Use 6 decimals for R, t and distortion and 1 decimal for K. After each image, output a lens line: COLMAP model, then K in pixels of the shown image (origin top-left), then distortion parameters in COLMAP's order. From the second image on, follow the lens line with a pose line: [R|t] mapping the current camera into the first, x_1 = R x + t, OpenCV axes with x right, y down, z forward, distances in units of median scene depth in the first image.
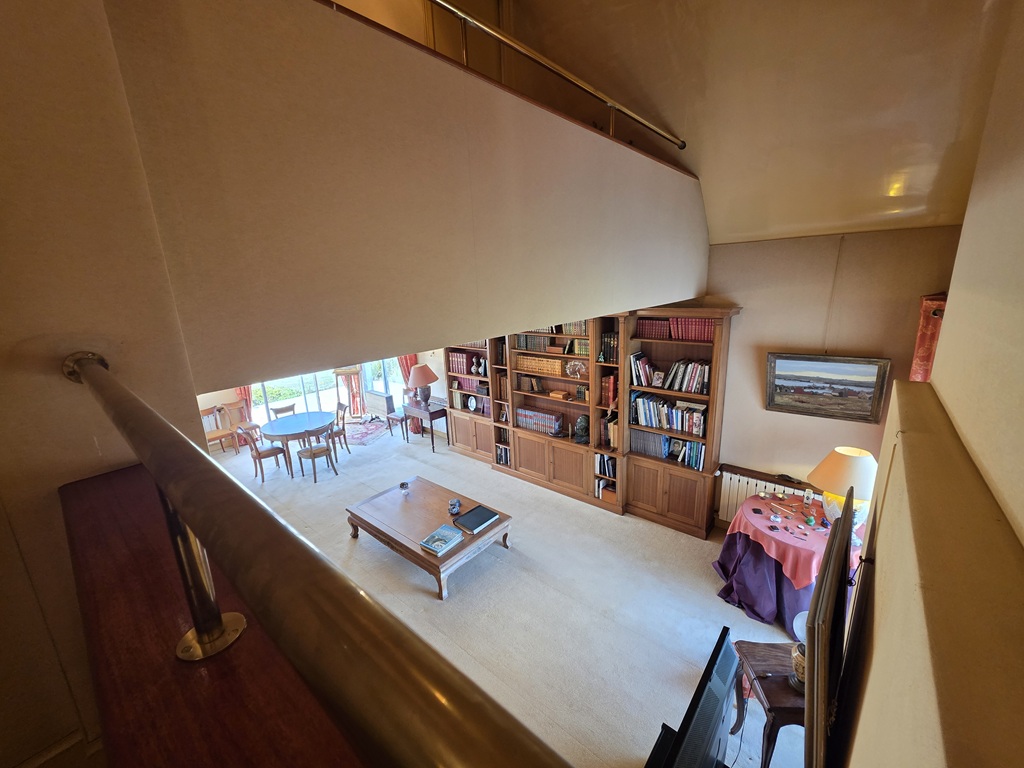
lens RADIAL K [[409.7, 0, 512.0], [0, 409.7, 384.0], [0, 0, 1]] dist [0.000803, 0.000077]
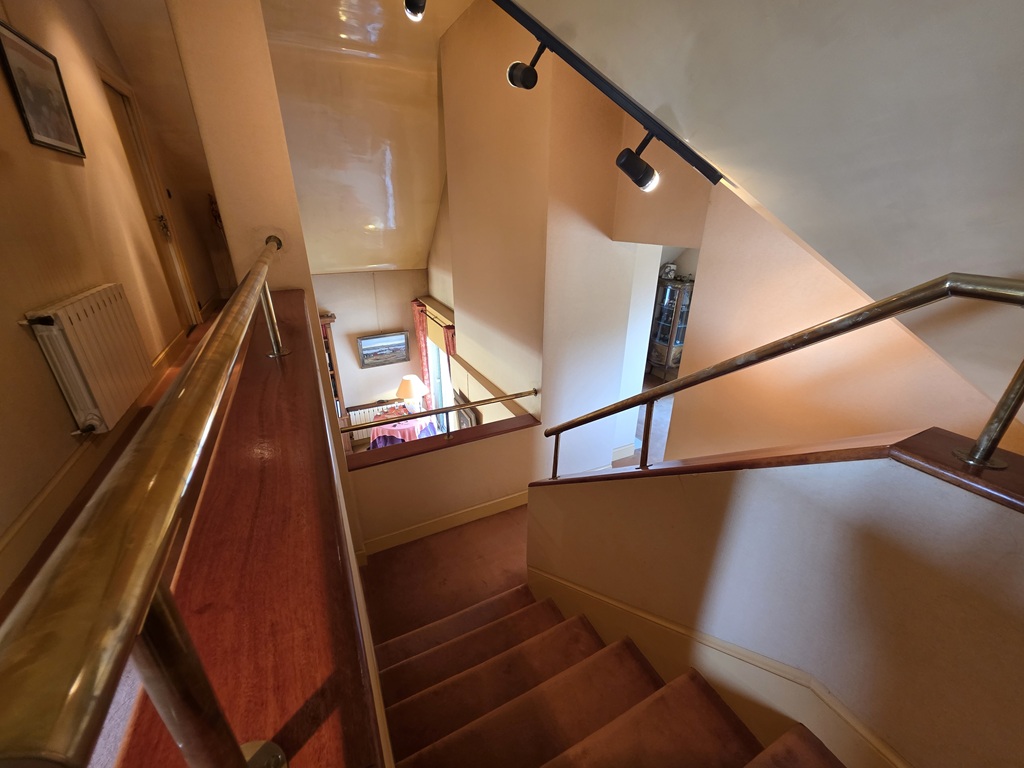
lens RADIAL K [[409.7, 0, 512.0], [0, 409.7, 384.0], [0, 0, 1]] dist [0.000803, 0.000077]
pose [[0.379599, -0.320761, 0.867766, -0.719087], [0.205316, 0.943790, 0.259048, -0.211639], [-0.902081, 0.079832, 0.424119, -0.331056]]
